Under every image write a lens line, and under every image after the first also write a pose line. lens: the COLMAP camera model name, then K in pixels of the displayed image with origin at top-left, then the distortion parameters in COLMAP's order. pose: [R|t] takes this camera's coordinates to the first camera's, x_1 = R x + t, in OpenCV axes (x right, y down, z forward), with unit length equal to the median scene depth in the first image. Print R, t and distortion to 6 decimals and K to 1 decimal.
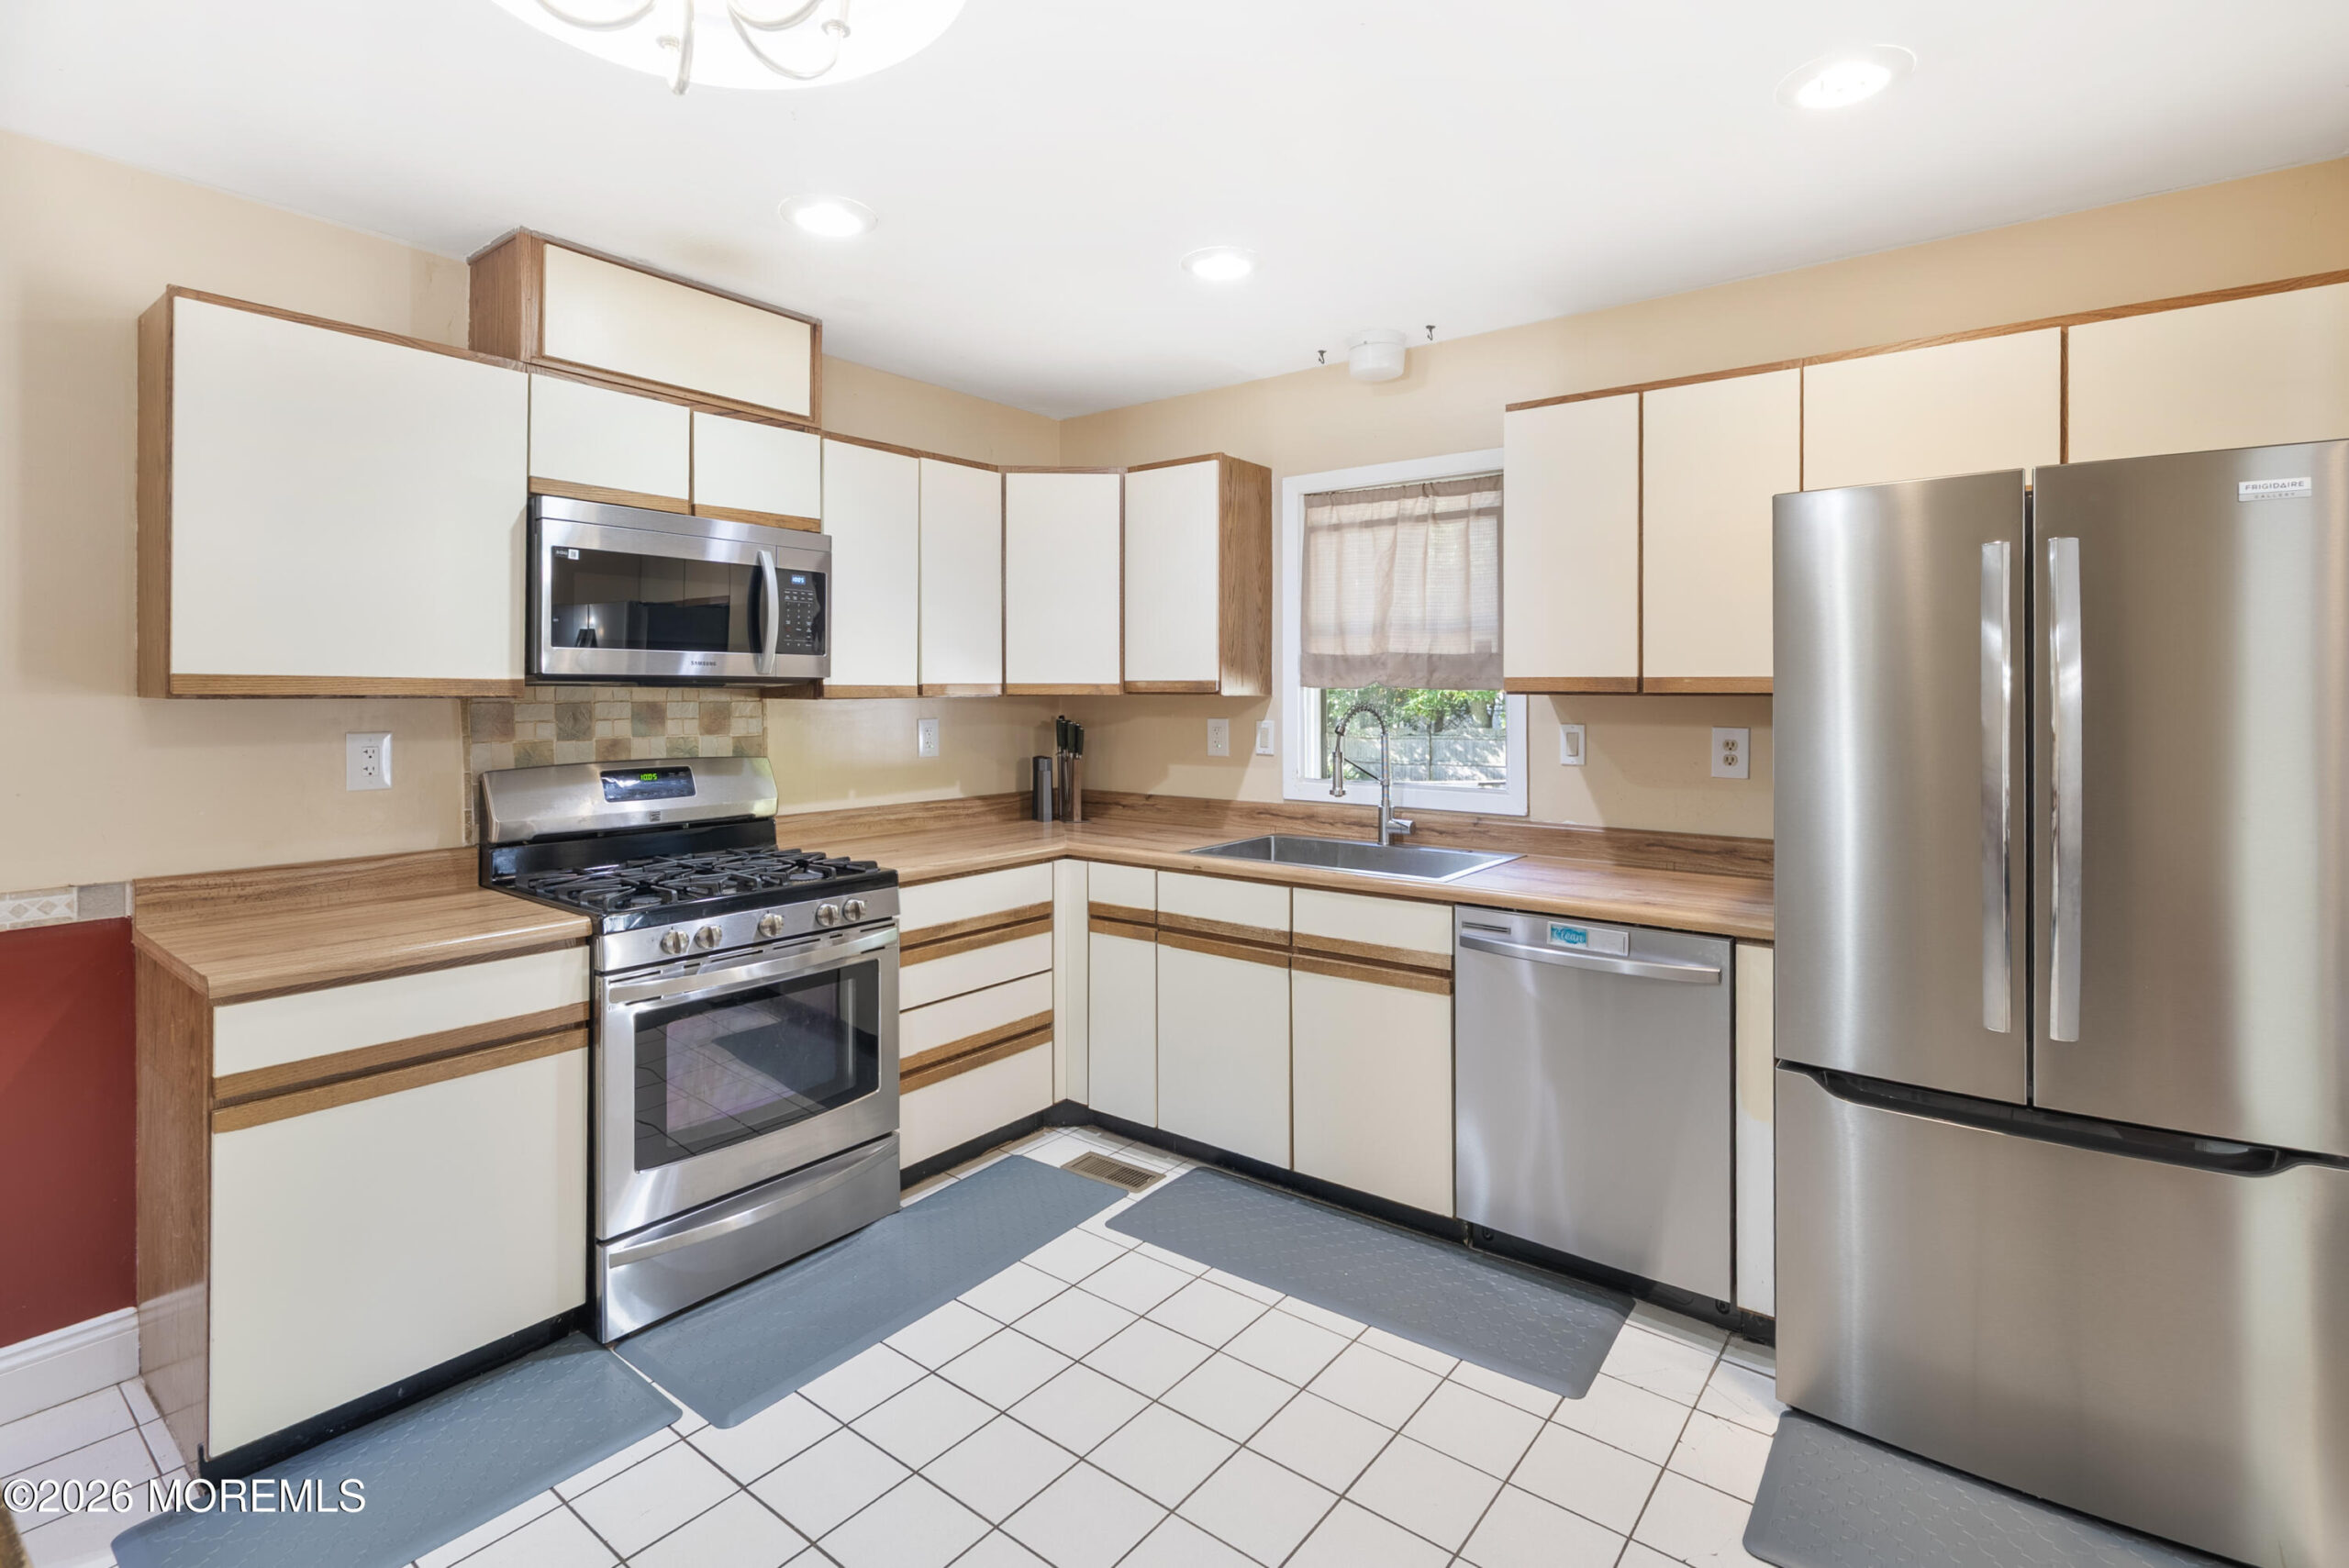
lens RADIAL K [[1094.3, 0, 1151.9], [0, 1094.3, 690.0], [0, 0, 1]] dist [-0.008946, 0.003057]
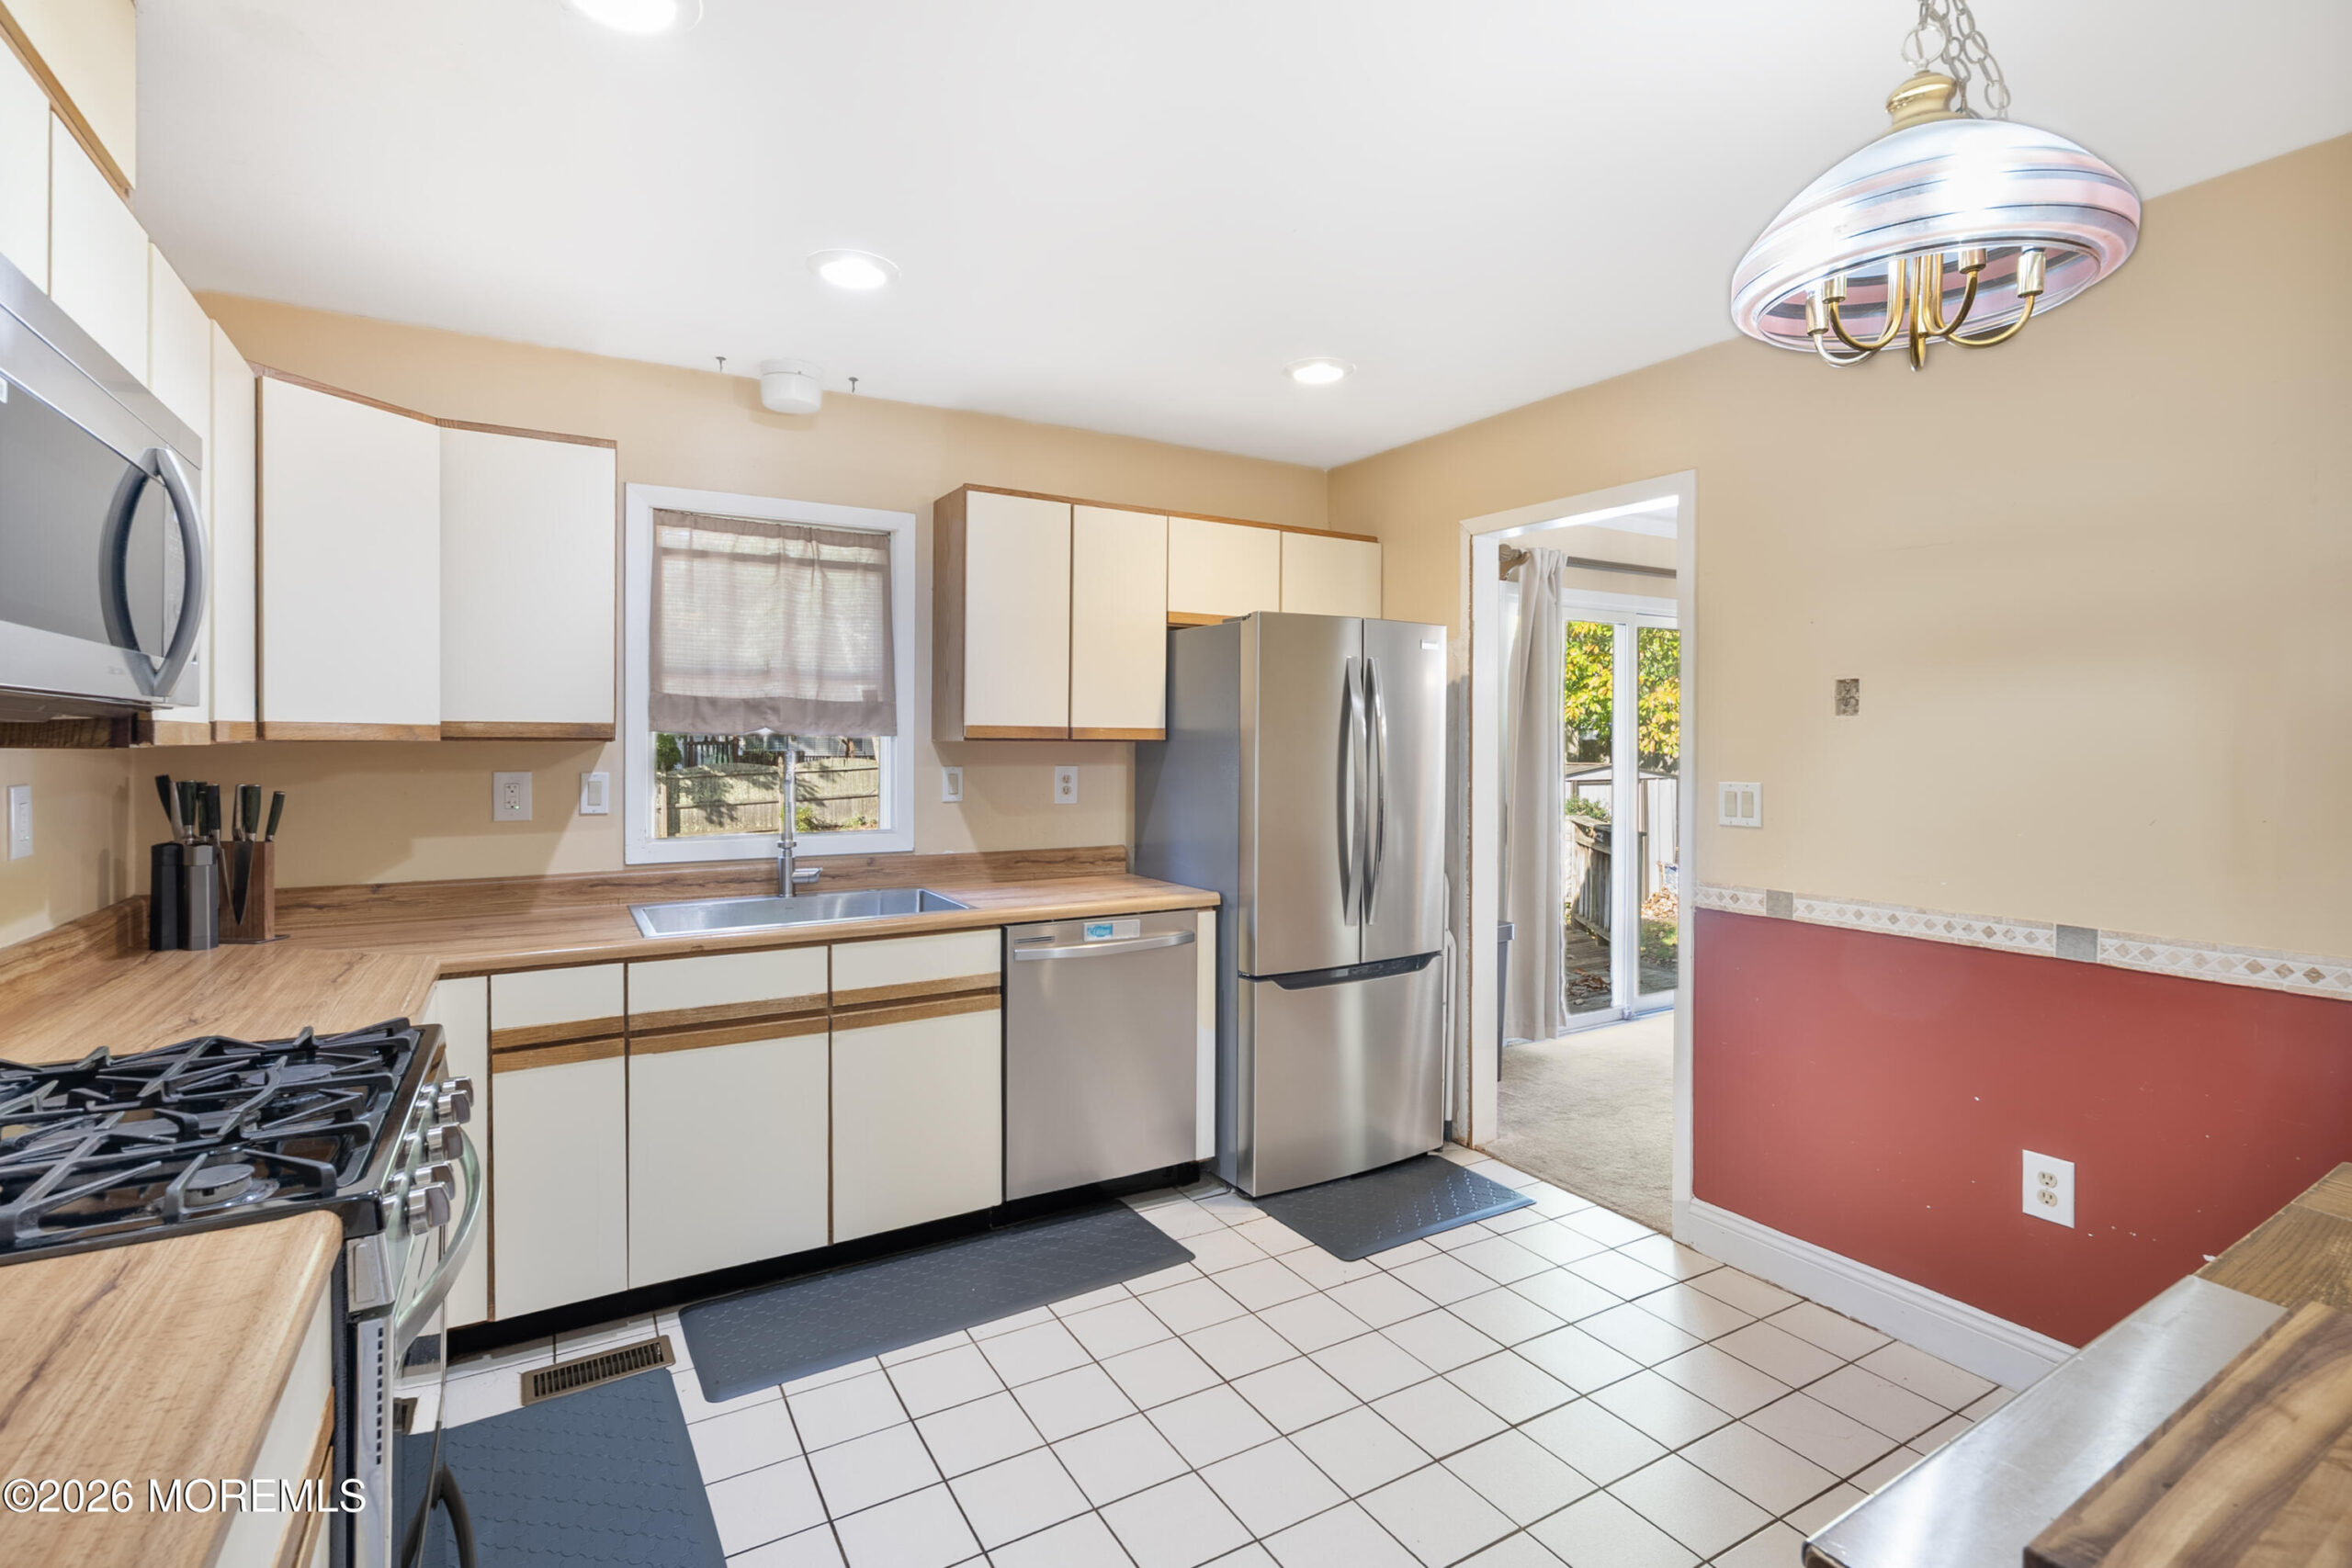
lens RADIAL K [[1095.6, 0, 1169.7], [0, 1095.6, 743.4], [0, 0, 1]] dist [-0.008946, 0.003057]
pose [[0.365226, -0.002162, 0.930916, -0.627451], [-0.004245, 0.999983, 0.003988, 0.001373], [-0.930909, -0.005408, 0.365211, 0.375709]]
